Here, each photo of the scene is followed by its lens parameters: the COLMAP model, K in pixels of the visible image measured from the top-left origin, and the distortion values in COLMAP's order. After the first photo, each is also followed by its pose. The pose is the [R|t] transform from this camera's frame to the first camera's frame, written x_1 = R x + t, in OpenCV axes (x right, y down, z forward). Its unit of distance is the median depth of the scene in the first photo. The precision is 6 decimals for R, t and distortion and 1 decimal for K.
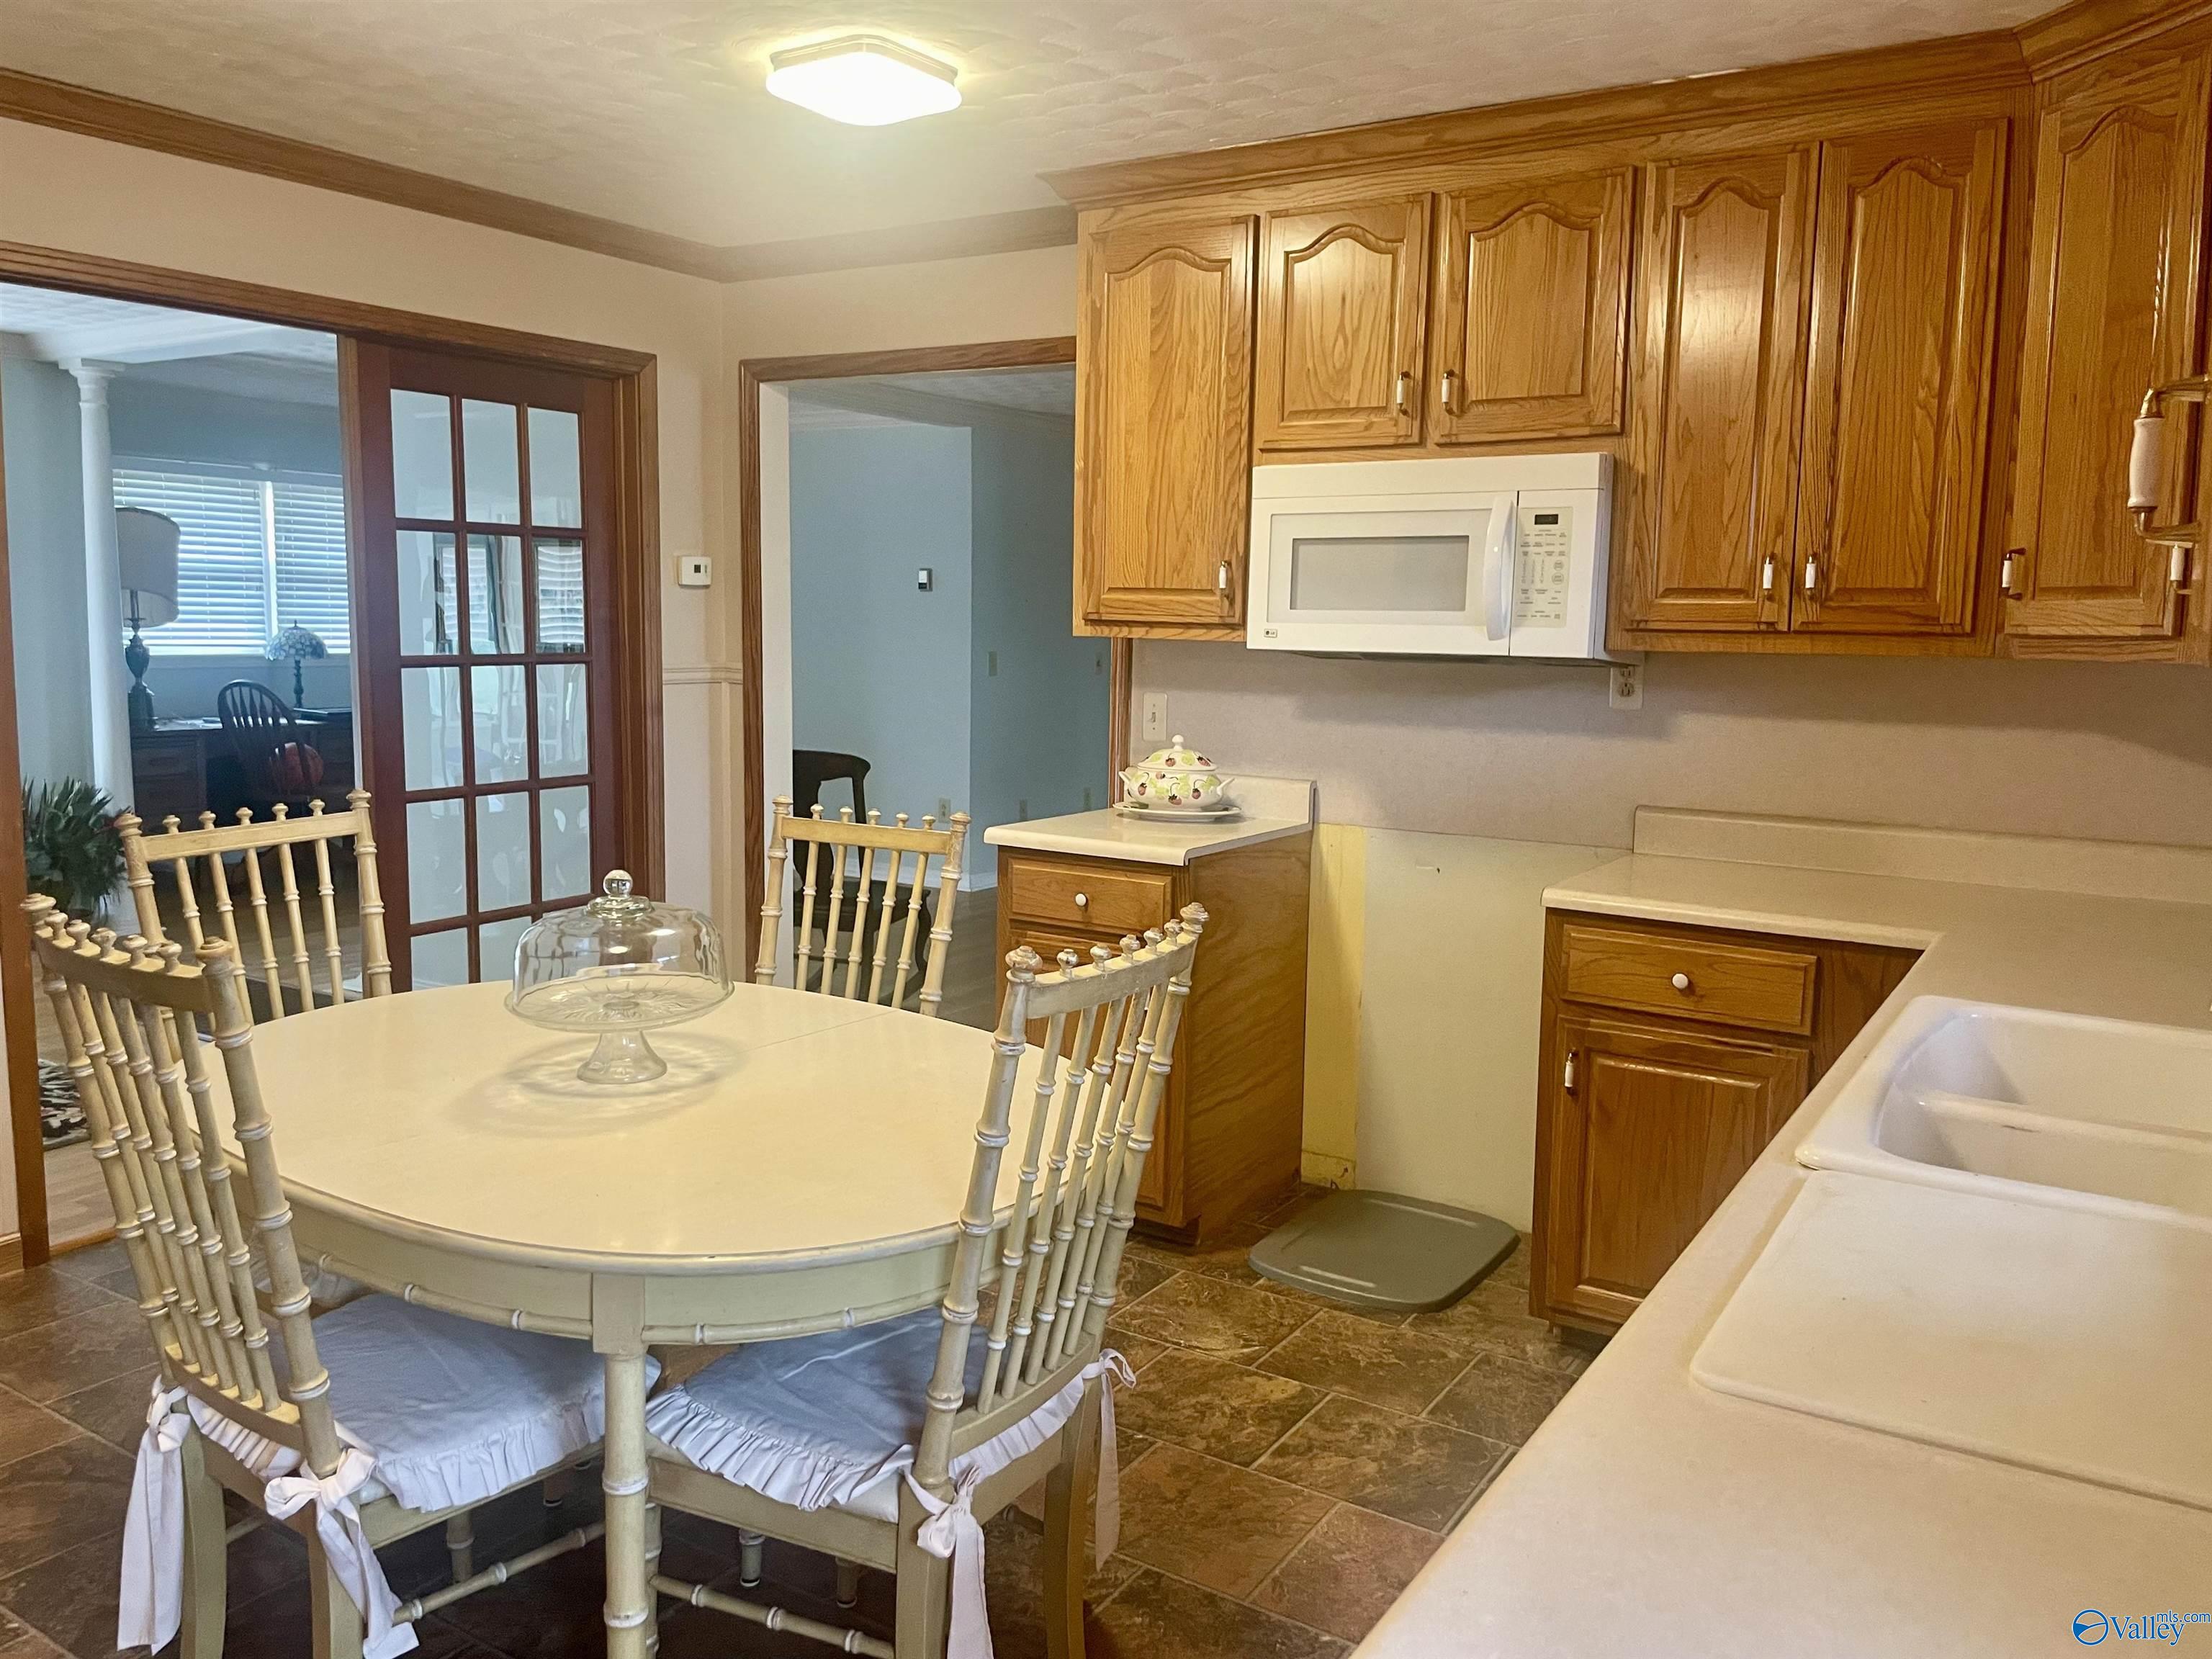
lens RADIAL K [[1677.2, 0, 1095.3], [0, 1677.2, 829.2], [0, 0, 1]] dist [0.099523, -0.150231]
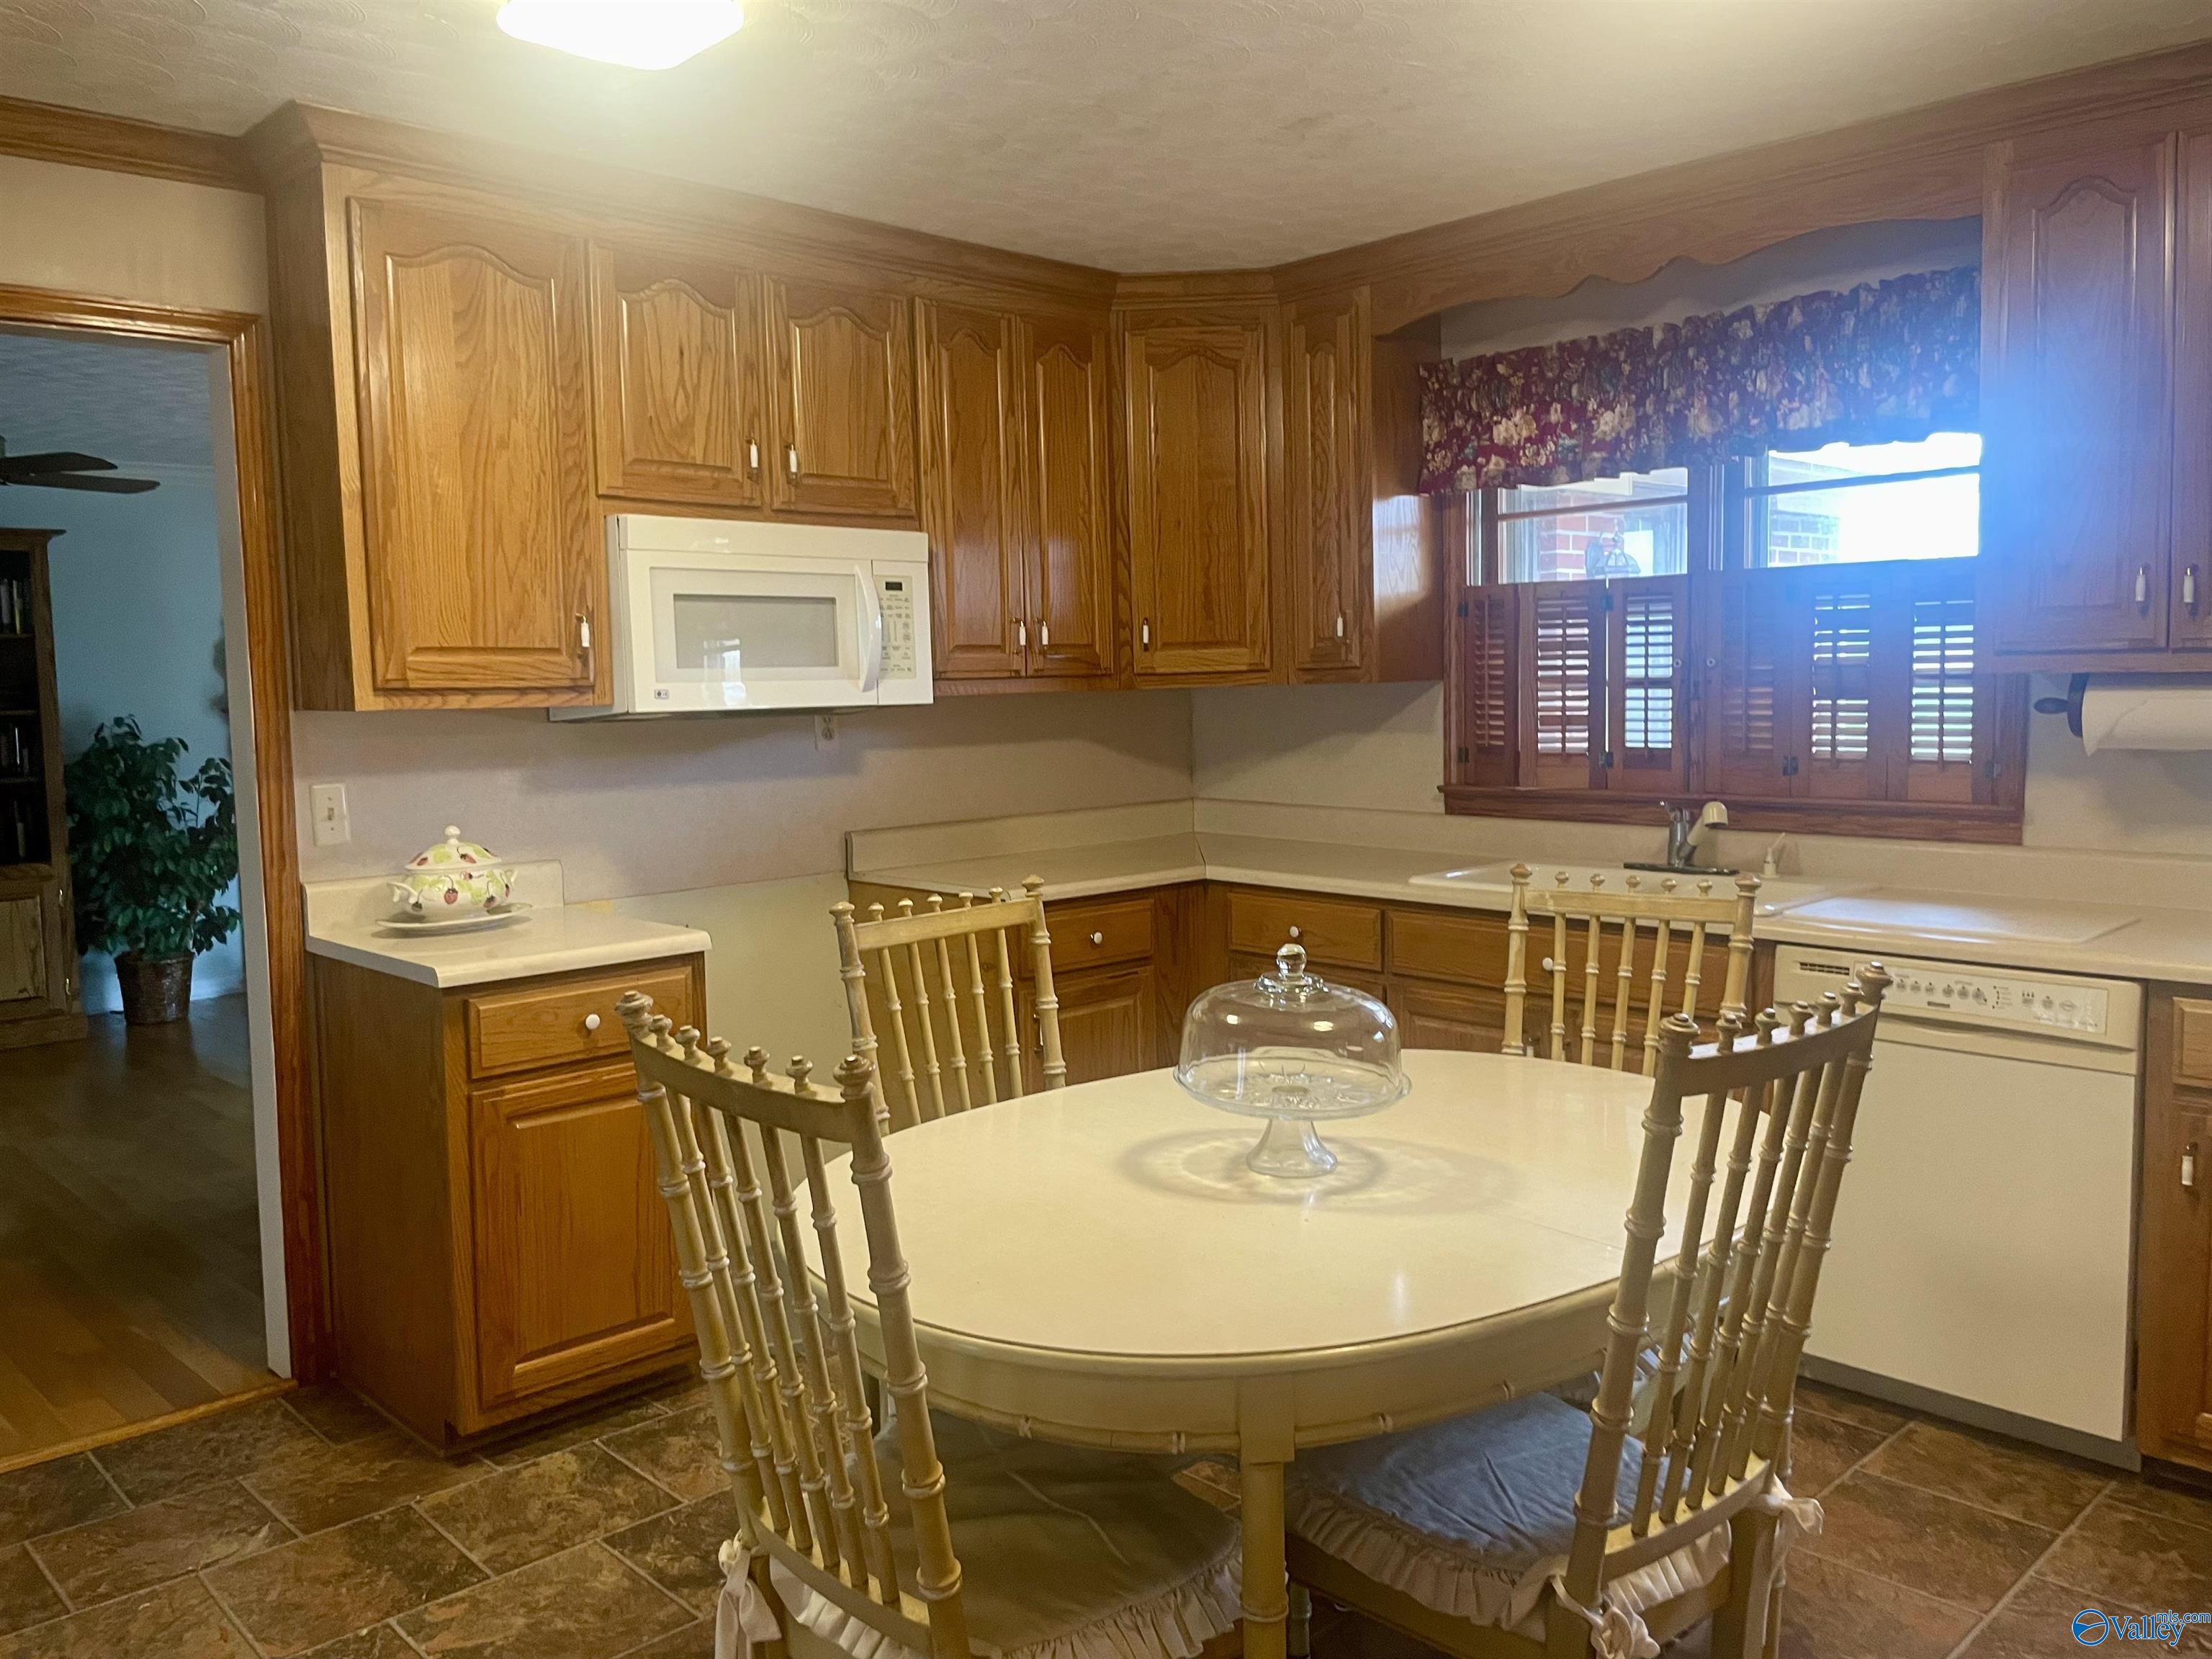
lens RADIAL K [[1677.2, 0, 1095.3], [0, 1677.2, 829.2], [0, 0, 1]] dist [0.099523, -0.150231]
pose [[0.232557, -0.110783, 0.966253, -0.817620], [0.149836, 0.985712, 0.076952, -0.085730], [-0.960972, 0.126884, 0.245834, 0.595852]]
